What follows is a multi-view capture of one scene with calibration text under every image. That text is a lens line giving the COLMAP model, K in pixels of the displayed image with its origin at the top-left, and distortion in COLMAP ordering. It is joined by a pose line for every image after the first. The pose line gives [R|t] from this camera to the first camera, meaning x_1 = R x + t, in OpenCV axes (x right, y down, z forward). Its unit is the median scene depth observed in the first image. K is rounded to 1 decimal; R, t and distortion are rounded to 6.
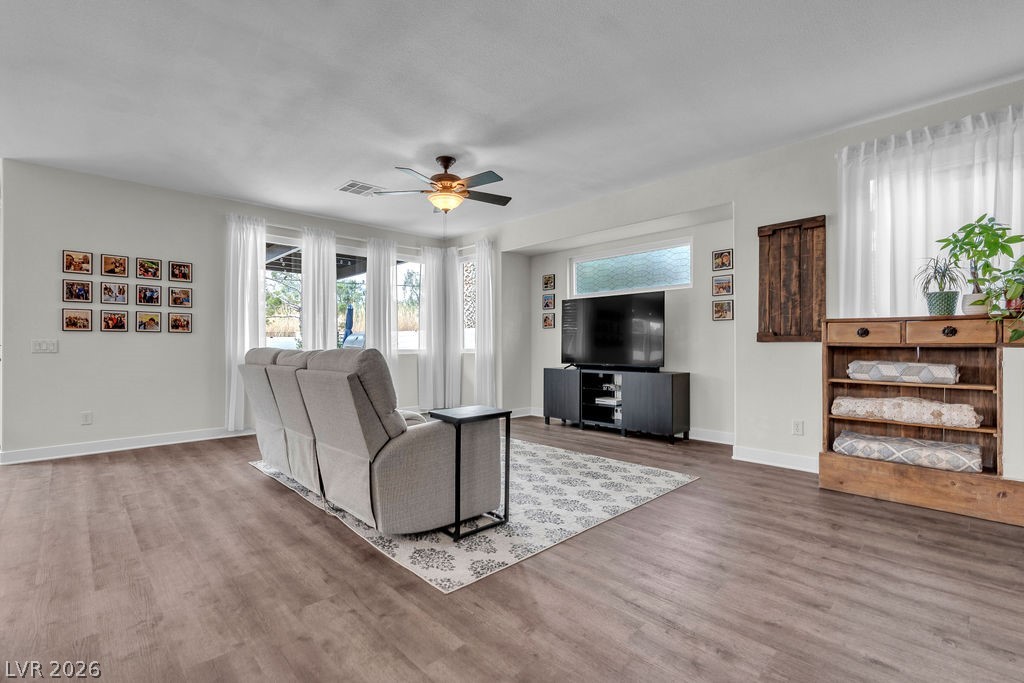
lens RADIAL K [[464.1, 0, 512.0], [0, 464.1, 341.5], [0, 0, 1]] dist [-0.002030, -0.000076]
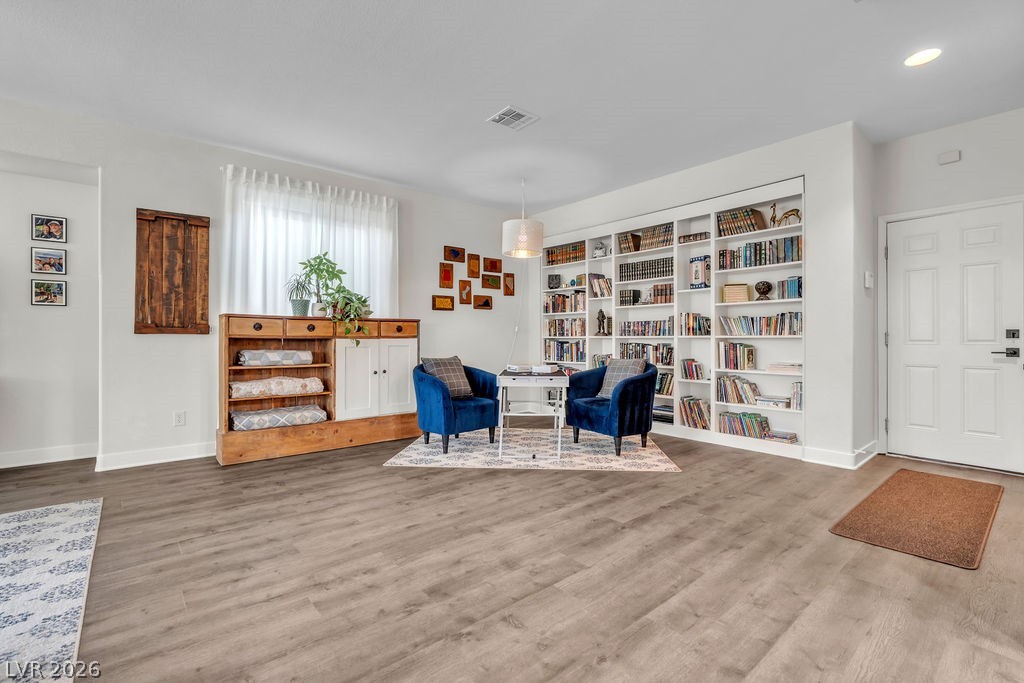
lens RADIAL K [[455.3, 0, 507.9], [0, 455.3, 337.1], [0, 0, 1]] dist [0.000428, 0.000055]
pose [[0.070911, 0.004670, 0.997472, -0.398106], [-0.007034, 0.999967, -0.004181, 0.008391], [-0.997458, -0.006719, 0.070941, 0.262498]]
